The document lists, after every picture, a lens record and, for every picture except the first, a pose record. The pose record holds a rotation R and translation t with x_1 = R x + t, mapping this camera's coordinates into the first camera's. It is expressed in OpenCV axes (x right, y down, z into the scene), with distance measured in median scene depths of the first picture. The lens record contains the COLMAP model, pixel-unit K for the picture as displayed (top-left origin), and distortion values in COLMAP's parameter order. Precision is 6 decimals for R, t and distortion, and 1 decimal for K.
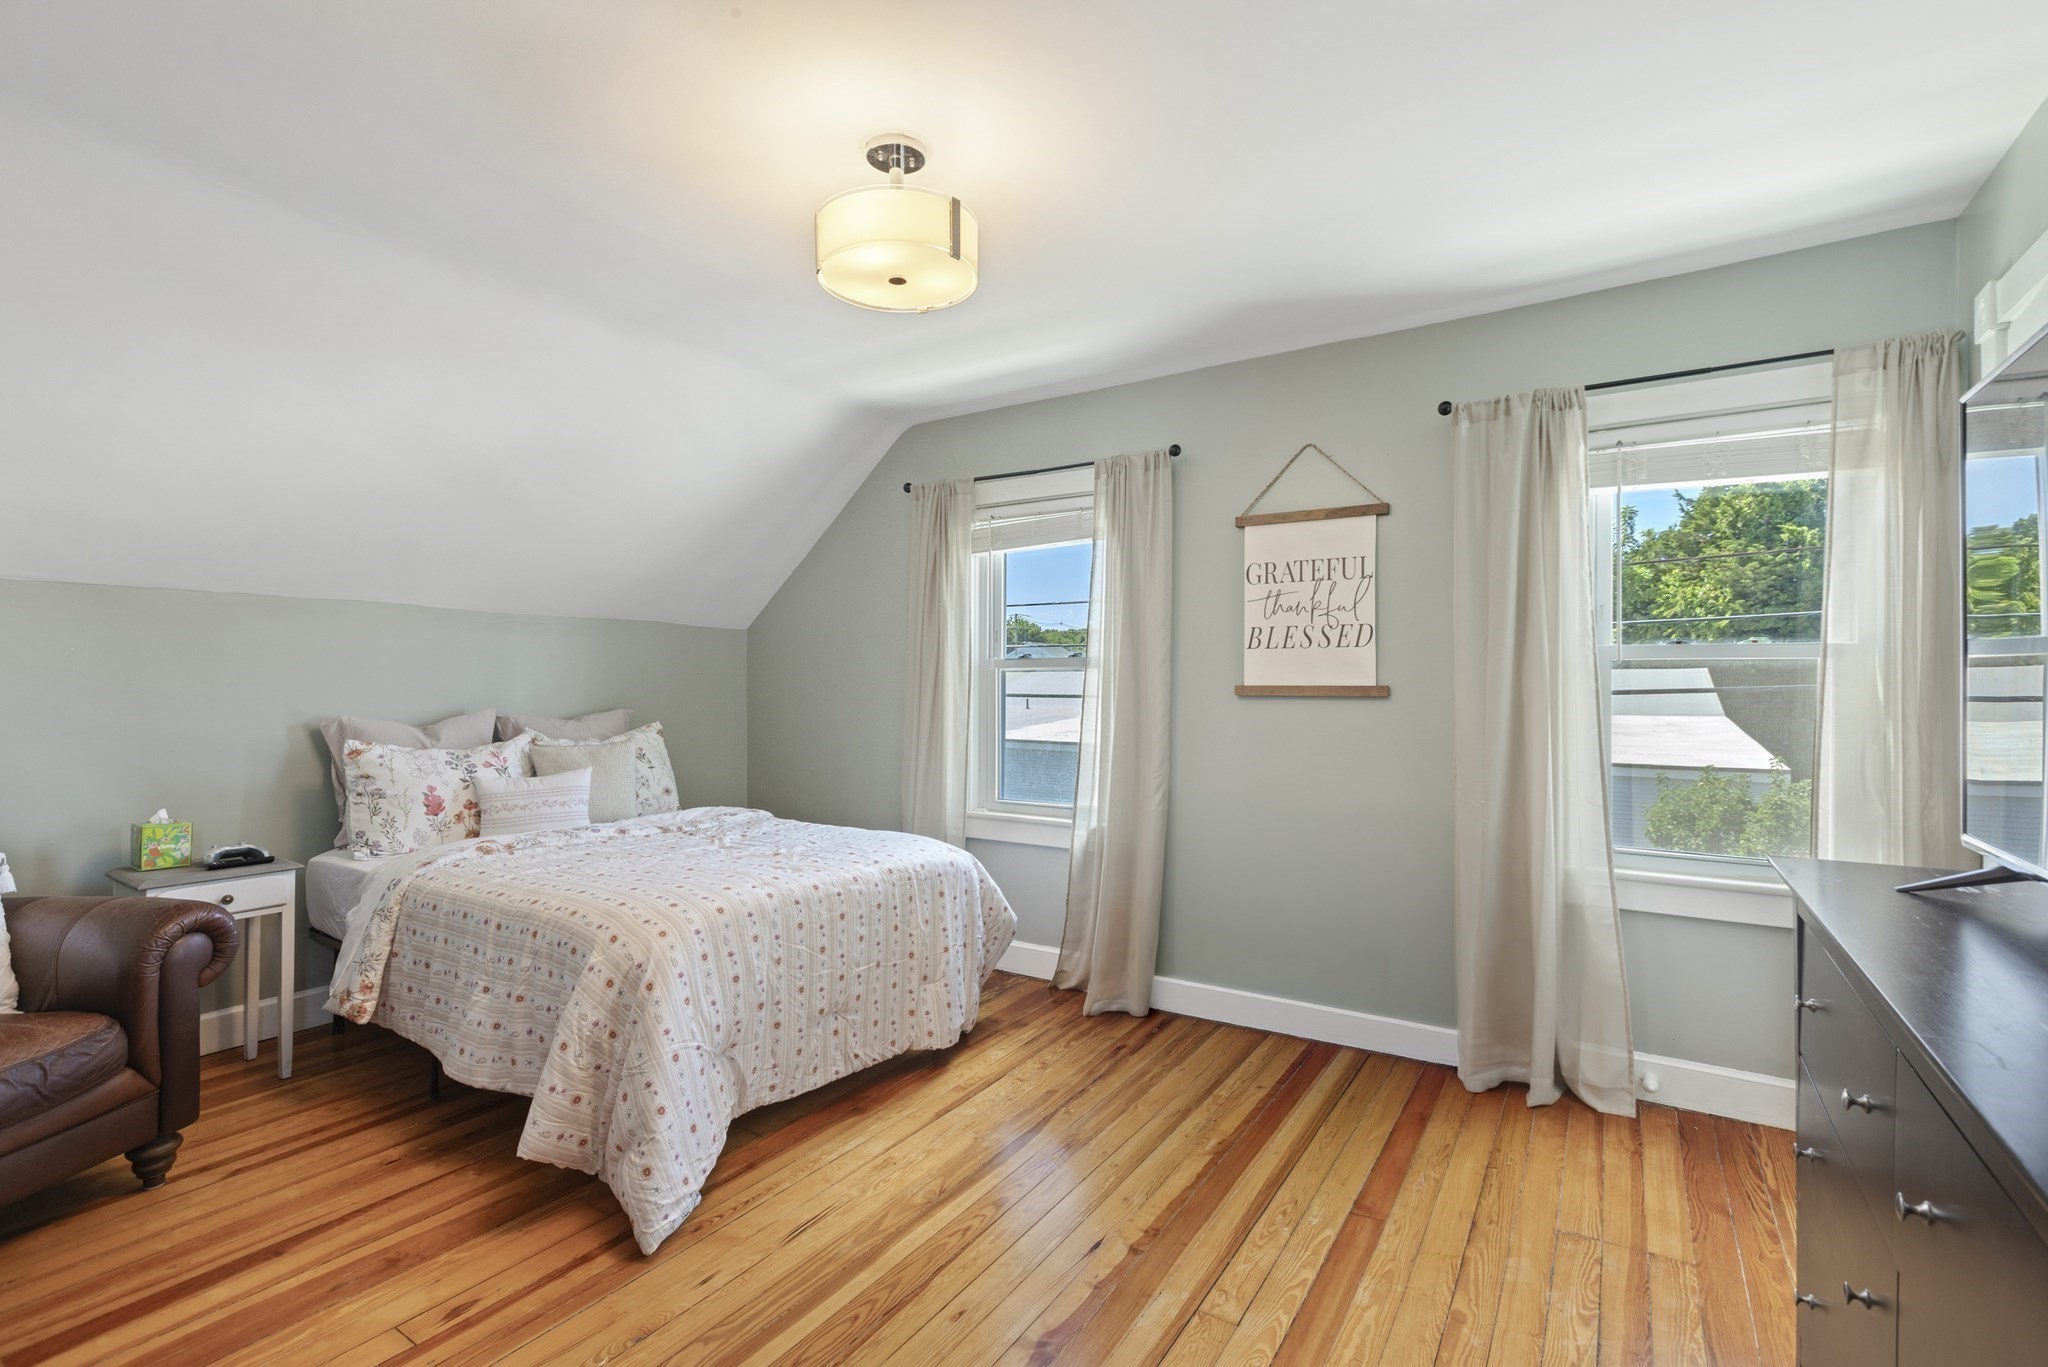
lens RADIAL K [[923.4, 0, 1028.2], [0, 923.4, 677.2], [0, 0, 1]] dist [-0.000830, 0.000244]
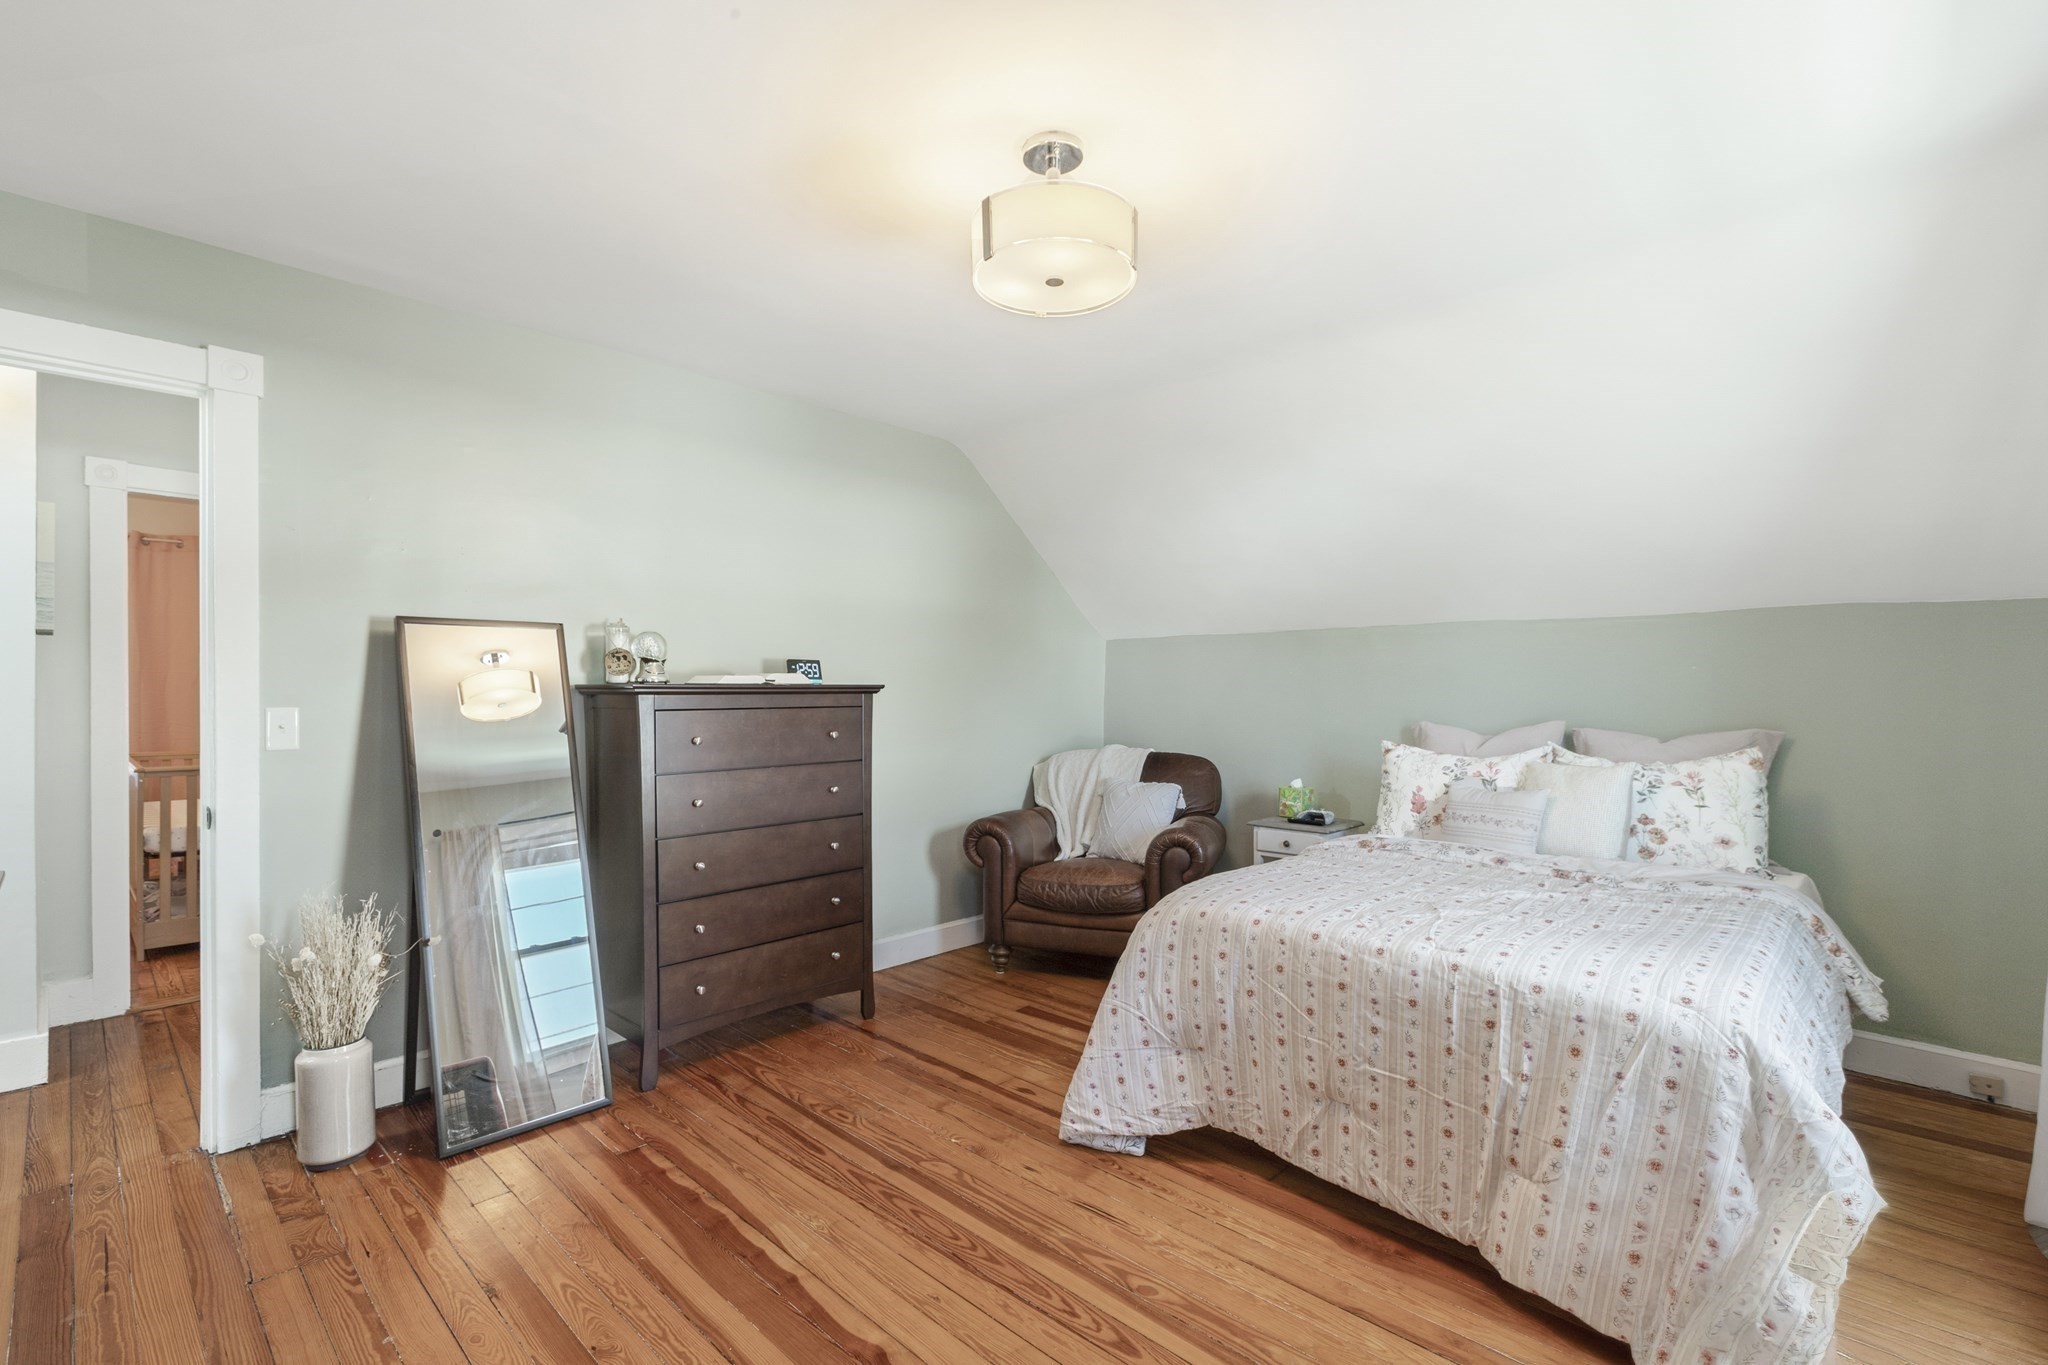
lens RADIAL K [[923.4, 0, 1027.5], [0, 923.4, 694.9], [0, 0, 1]] dist [-0.000830, 0.000244]
pose [[-0.192139, 0.000710, -0.981367, 0.685824], [0.007745, 0.999970, -0.000793, 0.006254], [0.981337, -0.007753, -0.192139, 0.961626]]
